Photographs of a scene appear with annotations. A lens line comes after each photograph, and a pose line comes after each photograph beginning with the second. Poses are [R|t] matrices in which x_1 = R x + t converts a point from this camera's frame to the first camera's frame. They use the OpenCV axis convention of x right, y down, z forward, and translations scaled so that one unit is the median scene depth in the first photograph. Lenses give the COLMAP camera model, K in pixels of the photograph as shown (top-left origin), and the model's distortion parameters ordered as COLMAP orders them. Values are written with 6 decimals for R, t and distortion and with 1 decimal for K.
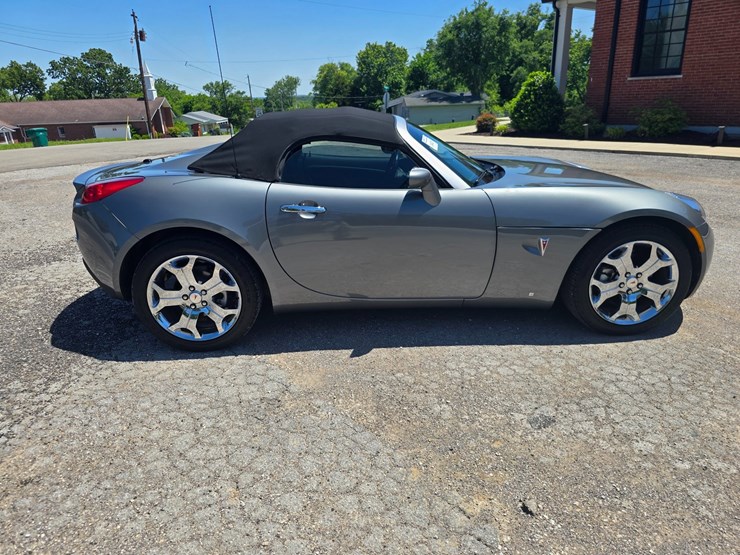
lens RADIAL K [[514.9, 0, 365.8], [0, 514.9, 277.6], [0, 0, 1]] dist [0.035052, -0.032662]
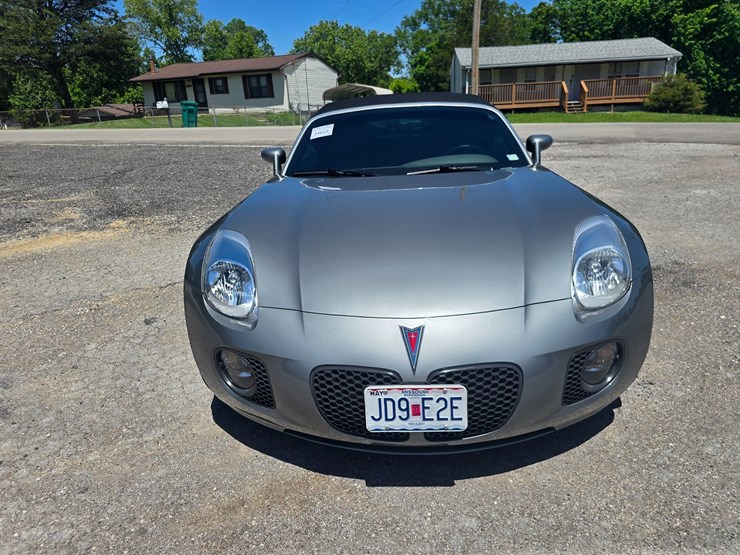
lens RADIAL K [[514.9, 0, 368.2], [0, 514.9, 275.3], [0, 0, 1]] dist [0.035052, -0.032662]
pose [[-0.103288, 0.352404, -0.930131, 0.267531], [-0.284701, 0.885532, 0.367122, -0.092062], [0.953036, 0.302728, 0.008864, 0.258158]]
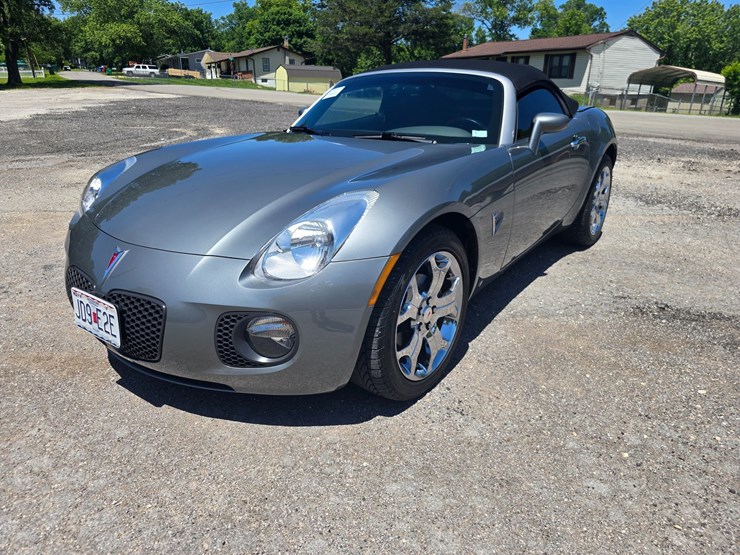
lens RADIAL K [[514.9, 0, 367.0], [0, 514.9, 263.8], [0, 0, 1]] dist [0.035052, -0.032662]
pose [[-0.632324, 0.275338, -0.724123, 0.217547], [-0.245314, 0.815447, 0.524278, -0.124199], [0.734838, 0.509151, -0.448083, 0.383069]]
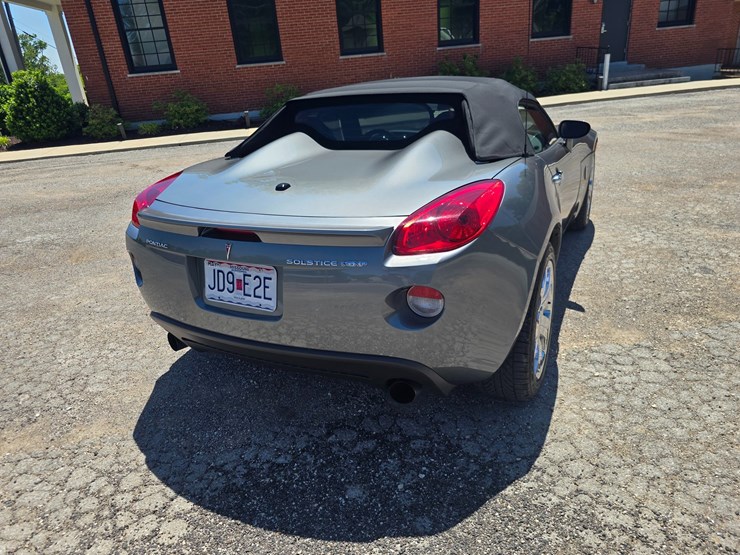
lens RADIAL K [[514.9, 0, 368.3], [0, 514.9, 267.6], [0, 0, 1]] dist [0.035052, -0.032662]
pose [[0.480664, -0.331401, 0.811872, -0.219008], [0.351801, 0.920941, 0.167641, -0.052016], [-0.803243, 0.205038, 0.559250, 0.158799]]
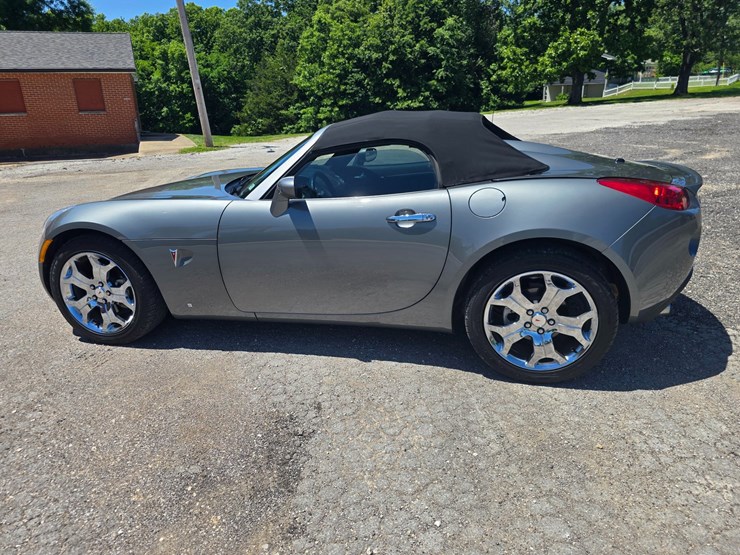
lens RADIAL K [[513.9, 0, 362.6], [0, 513.9, 271.8], [0, 0, 1]] dist [0.035426, -0.032496]
pose [[-0.956978, -0.038775, 0.287559, -0.067208], [0.145529, 0.793232, 0.591274, -0.163978], [-0.251028, 0.607684, -0.753462, 0.472635]]
